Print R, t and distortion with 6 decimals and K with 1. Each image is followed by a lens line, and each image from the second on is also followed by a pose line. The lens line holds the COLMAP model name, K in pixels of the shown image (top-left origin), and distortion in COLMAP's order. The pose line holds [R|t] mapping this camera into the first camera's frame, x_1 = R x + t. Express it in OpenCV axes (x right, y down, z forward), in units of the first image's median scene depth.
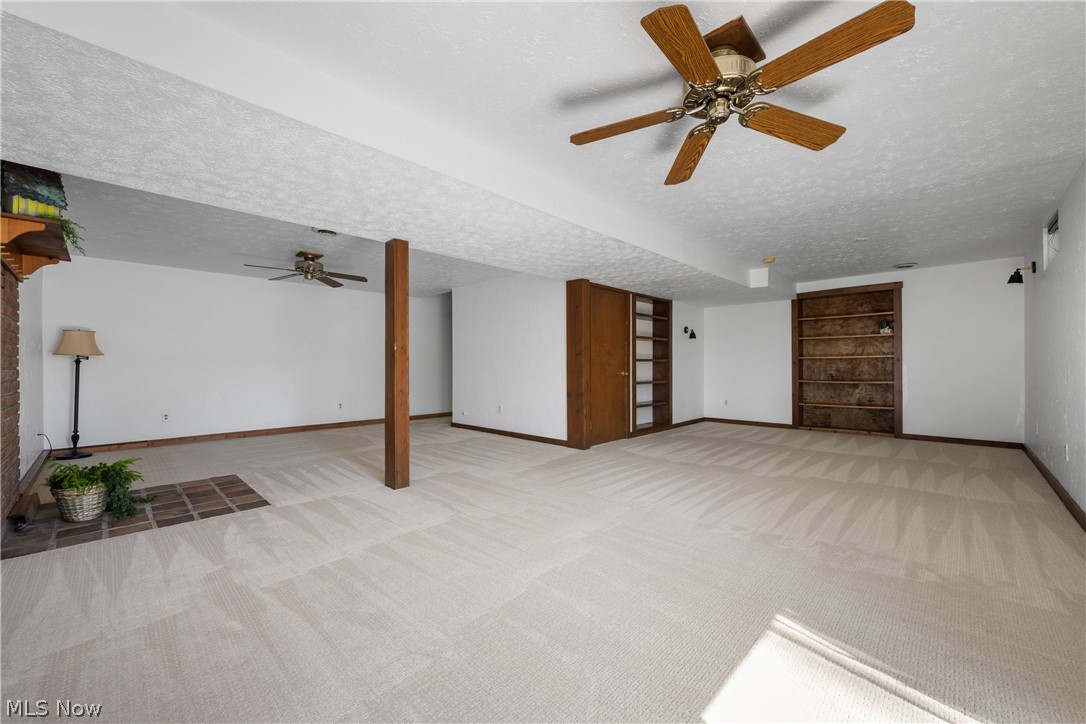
lens RADIAL K [[435.2, 0, 547.3], [0, 435.2, 365.9], [0, 0, 1]] dist [-0.001302, 0.000651]
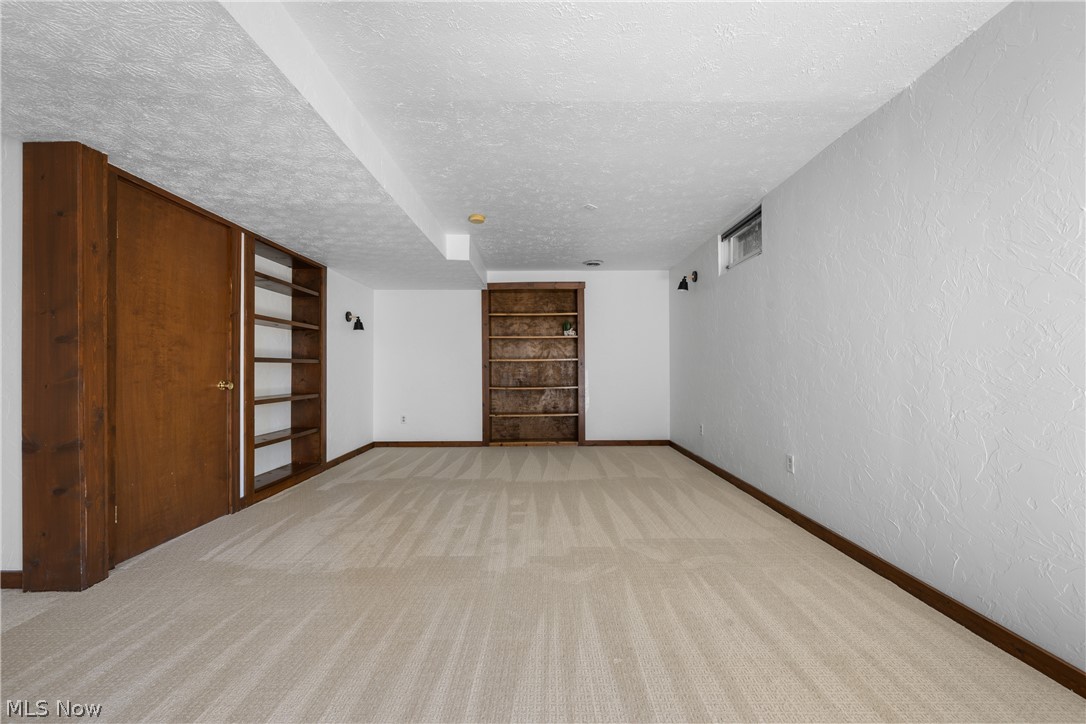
lens RADIAL K [[435.2, 0, 547.3], [0, 435.2, 365.9], [0, 0, 1]] dist [-0.001302, 0.000651]
pose [[0.728034, 0.005089, 0.685522, 0.090371], [0.001518, 0.999958, -0.009035, -0.000081], [-0.685539, 0.007619, 0.727996, 0.329100]]
